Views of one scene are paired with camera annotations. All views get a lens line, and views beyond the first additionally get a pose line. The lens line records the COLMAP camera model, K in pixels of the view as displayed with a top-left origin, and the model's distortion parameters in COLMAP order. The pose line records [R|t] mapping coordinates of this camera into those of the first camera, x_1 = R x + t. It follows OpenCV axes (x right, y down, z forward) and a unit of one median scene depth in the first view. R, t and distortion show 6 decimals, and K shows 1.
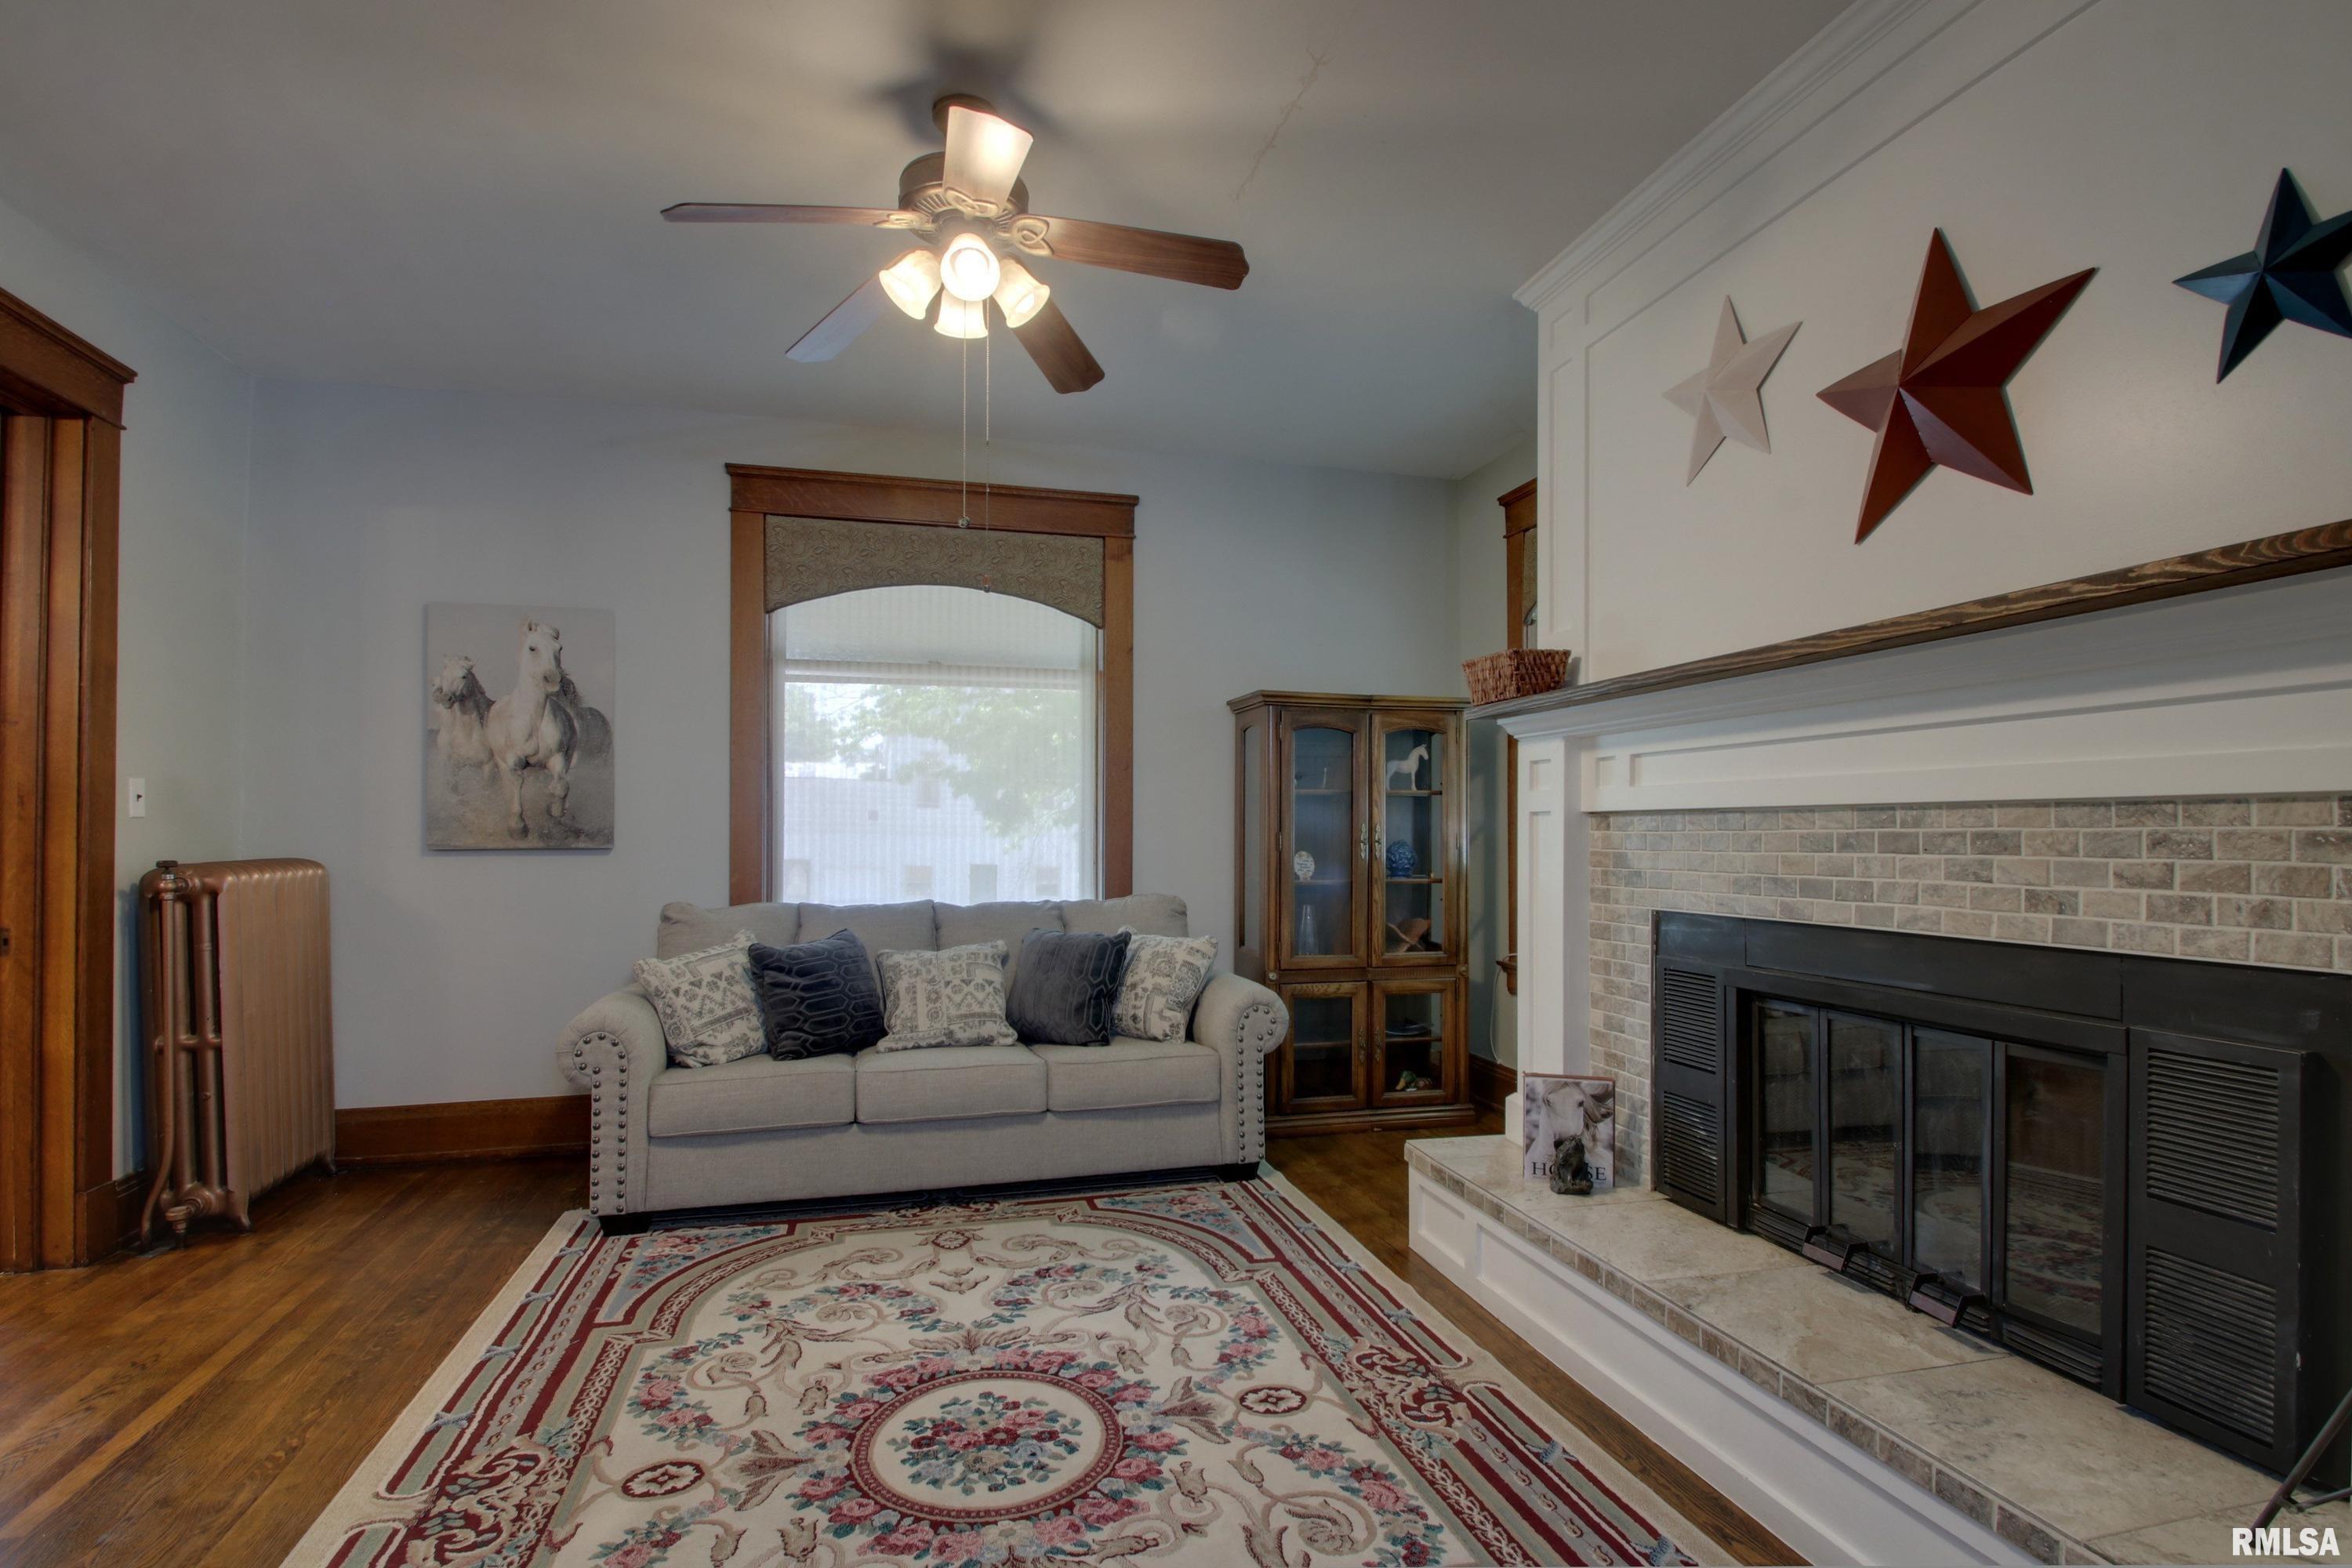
lens RADIAL K [[1125.6, 0, 1171.4], [0, 1125.6, 820.0], [0, 0, 1]] dist [0.004210, -0.012759]
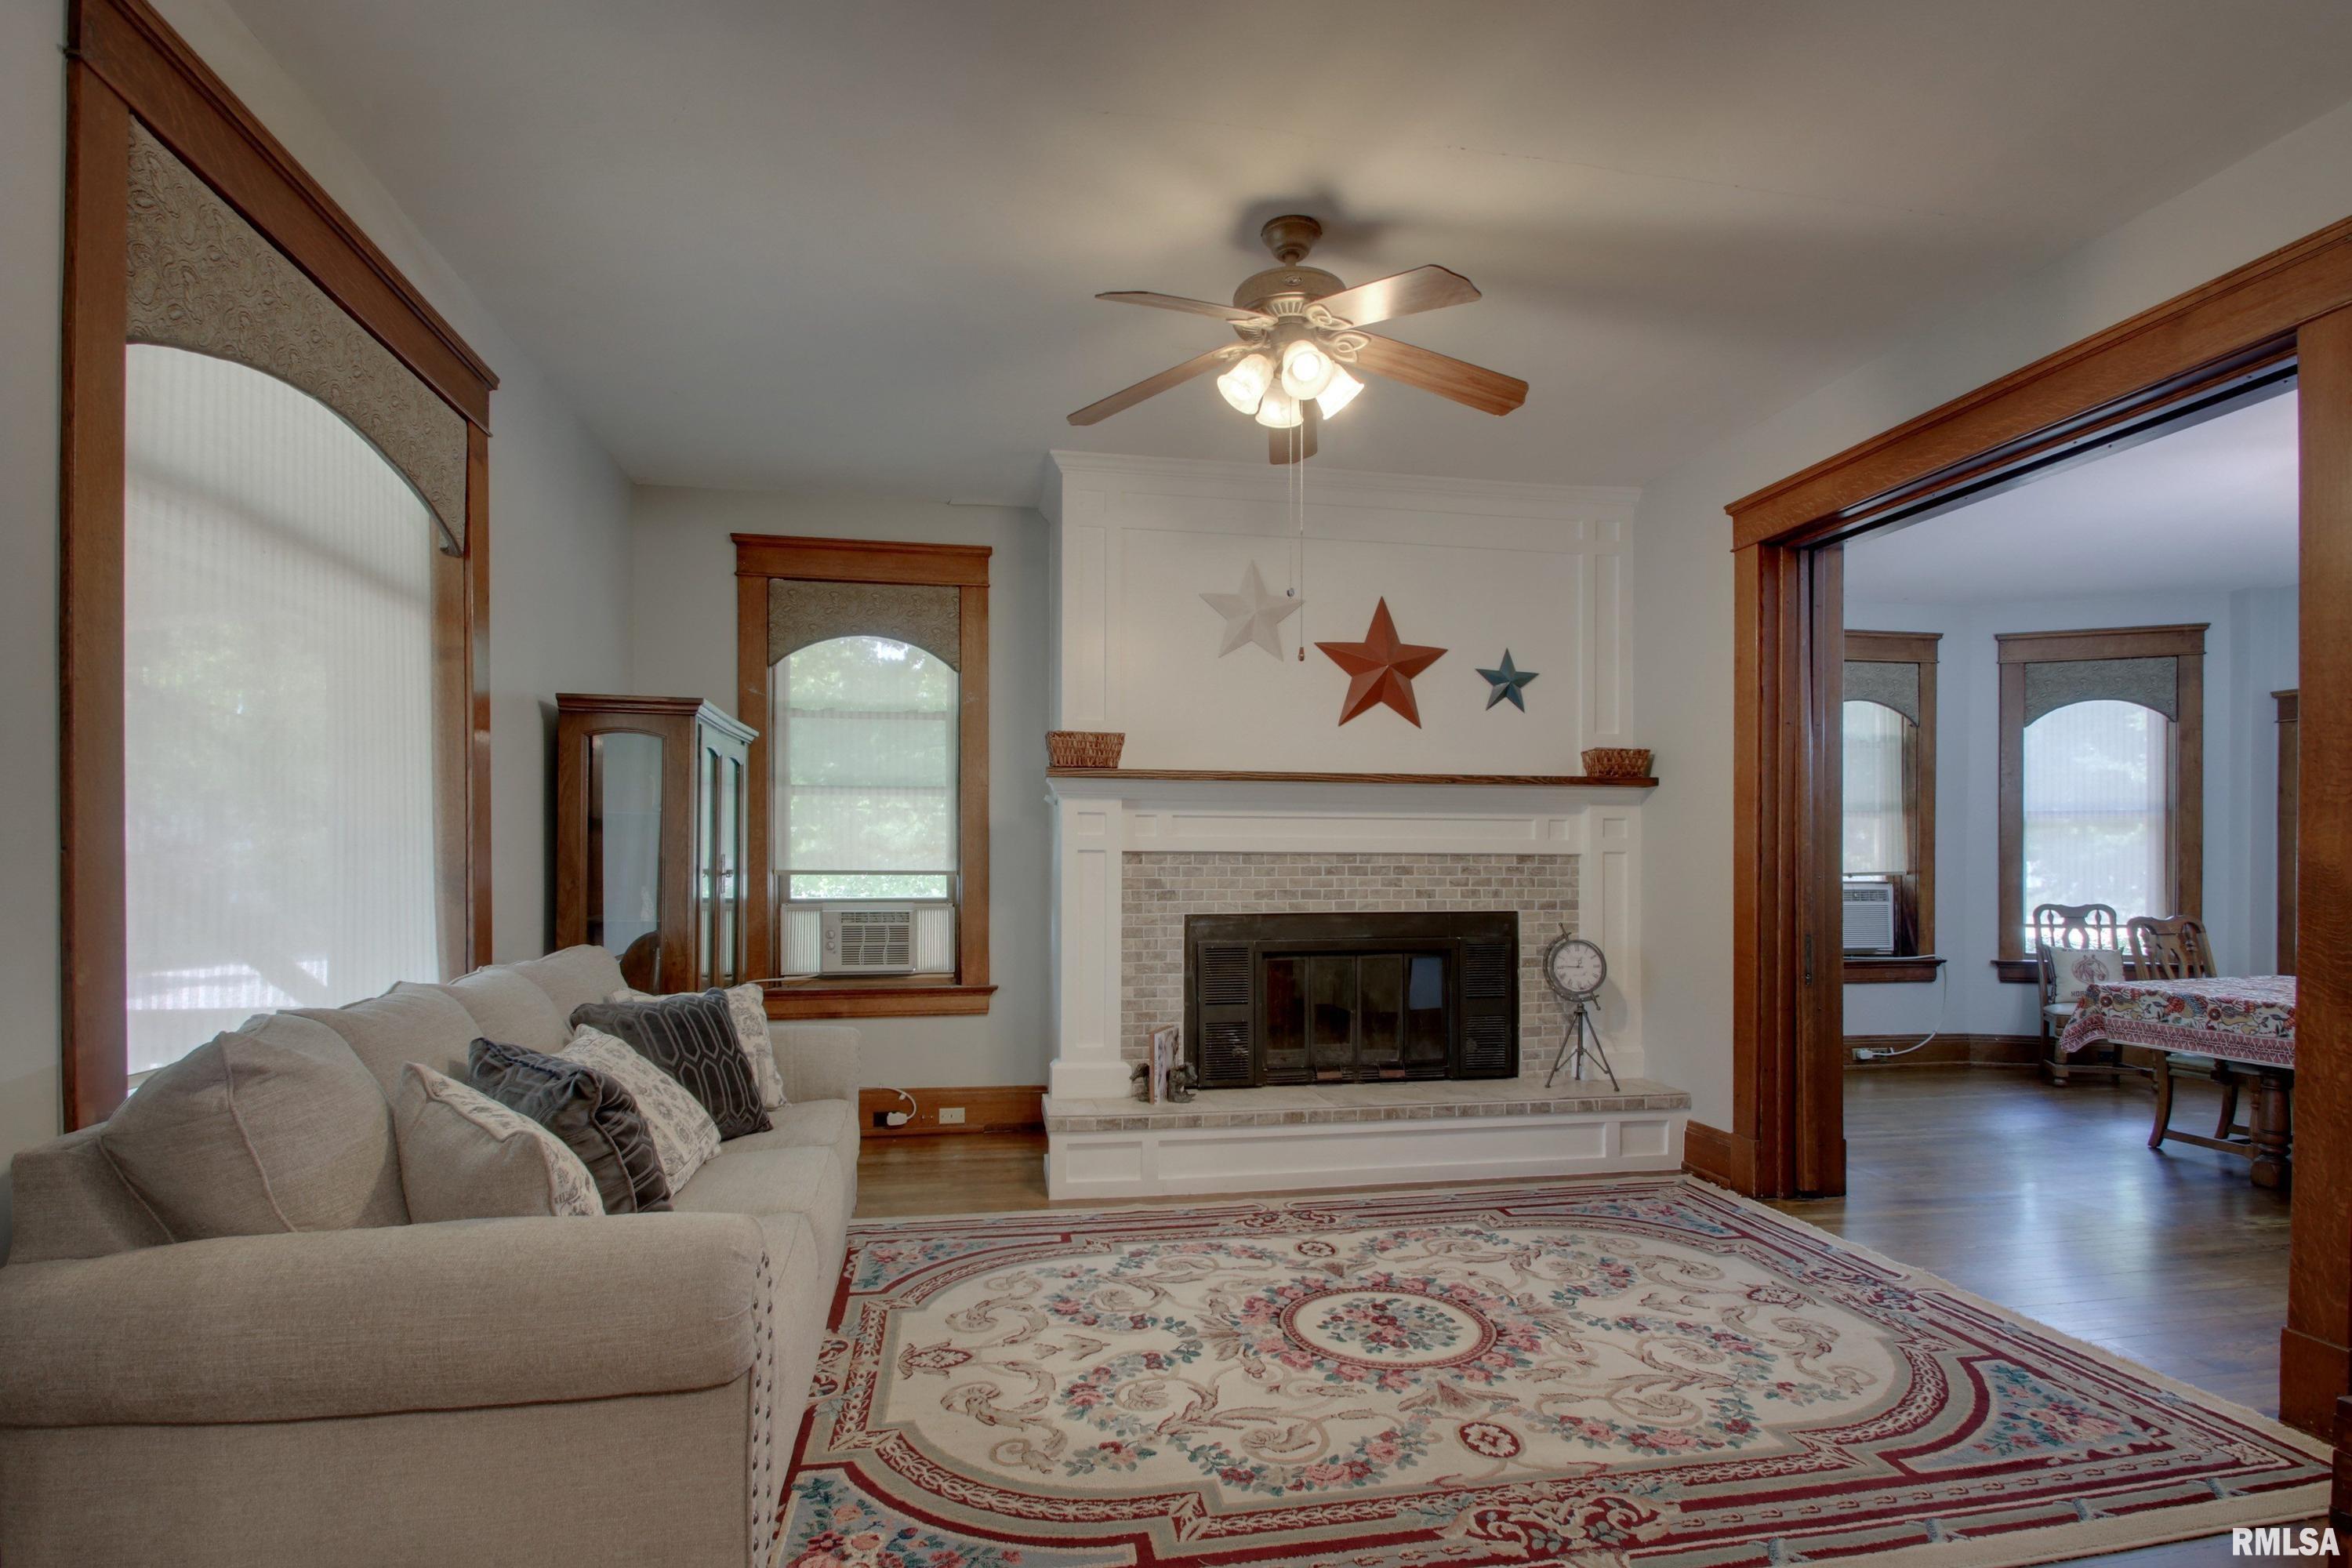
lens RADIAL K [[1125.6, 0, 1157.2], [0, 1125.6, 872.3], [0, 0, 1]] dist [0.004210, -0.012759]
pose [[0.092196, -0.004370, 0.995731, -1.513384], [-0.012667, 0.999904, 0.005561, 0.015610], [-0.995660, -0.013125, 0.092132, 1.164923]]
